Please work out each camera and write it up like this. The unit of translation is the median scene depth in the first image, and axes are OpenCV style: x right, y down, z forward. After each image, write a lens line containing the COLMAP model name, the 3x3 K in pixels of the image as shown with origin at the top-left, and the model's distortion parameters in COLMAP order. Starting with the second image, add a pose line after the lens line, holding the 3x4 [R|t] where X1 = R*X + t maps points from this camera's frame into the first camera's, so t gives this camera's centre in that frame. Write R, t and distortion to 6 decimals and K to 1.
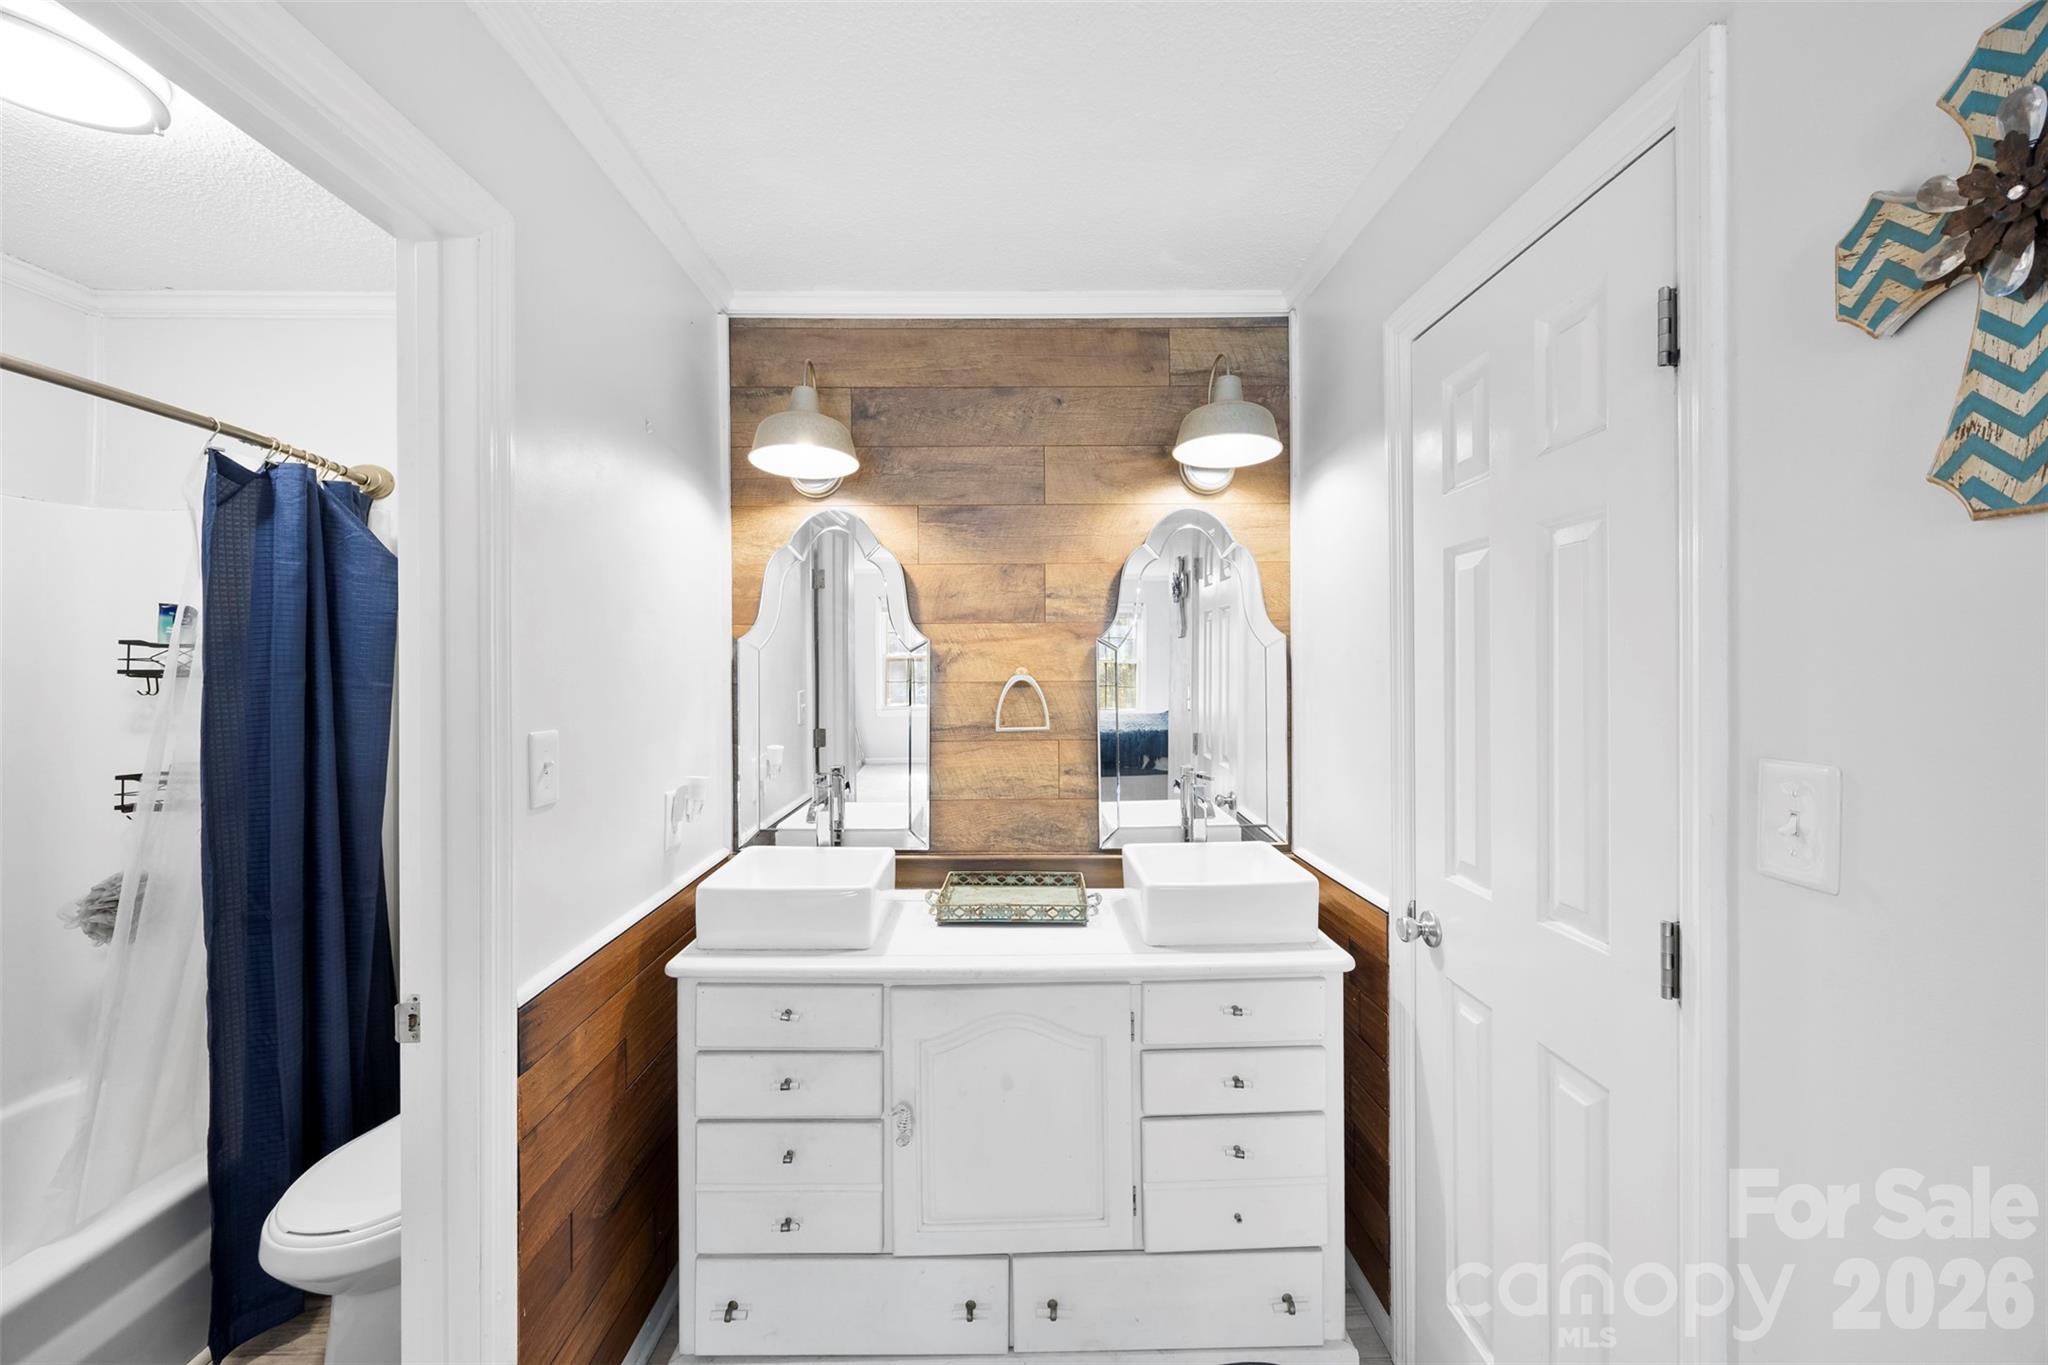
lens RADIAL K [[798.5, 0, 1025.5], [0, 798.5, 674.1], [0, 0, 1]] dist [-0.013948, 0.000614]
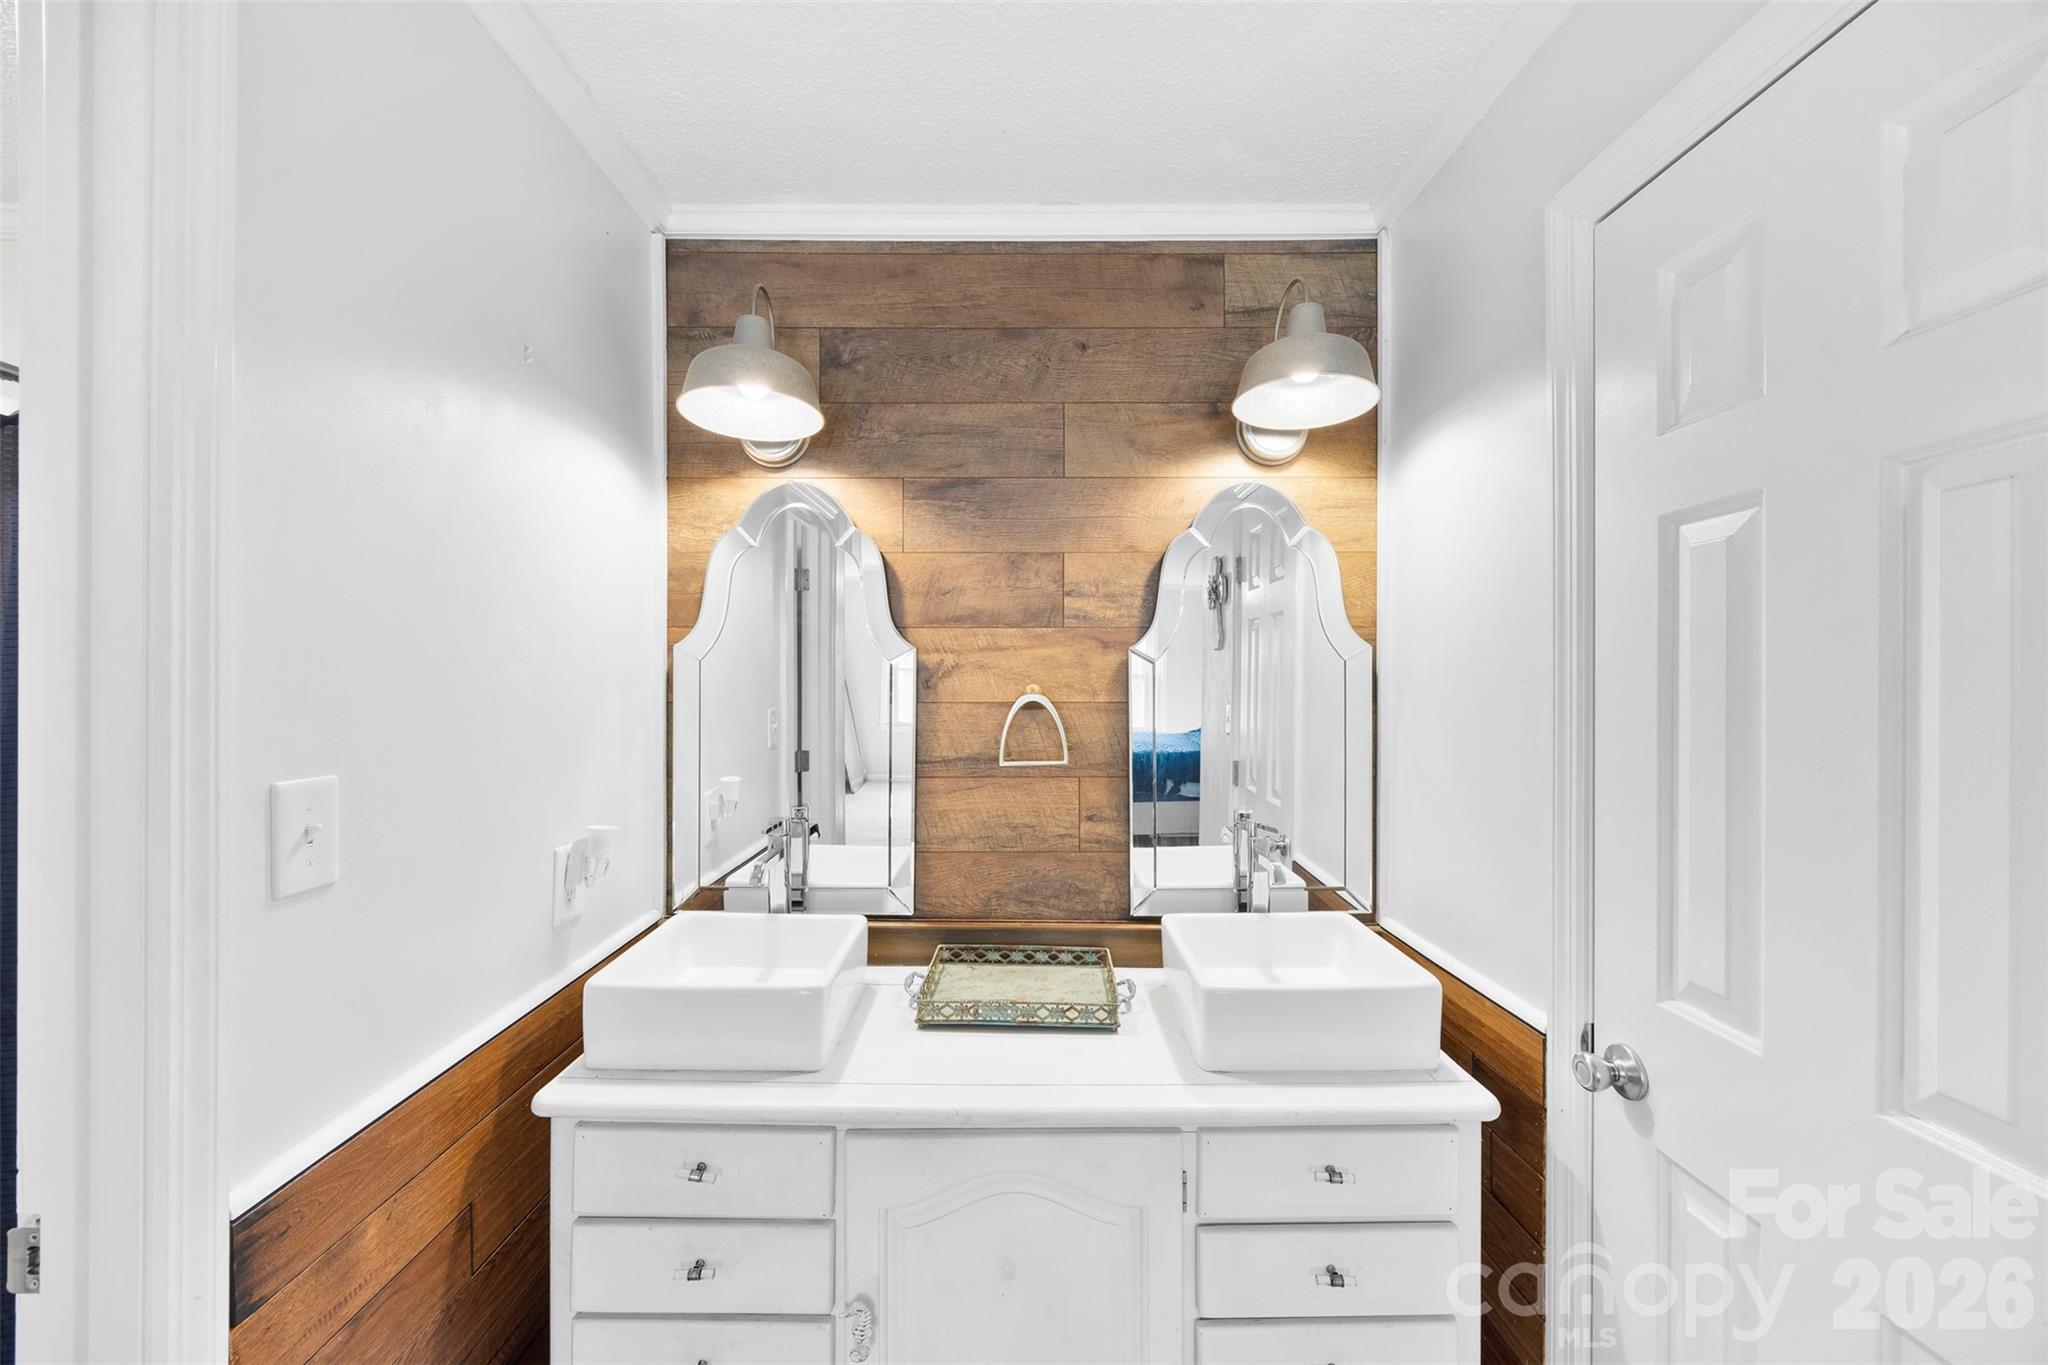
lens RADIAL K [[798.5, 0, 1021.5], [0, 798.5, 687.8], [0, 0, 1]] dist [-0.013948, 0.000614]
pose [[0.999775, 0.007841, -0.019734, -0.000673], [-0.007843, 0.999969, -0.000071, -0.004783], [0.019733, 0.000226, 0.999805, 0.220774]]
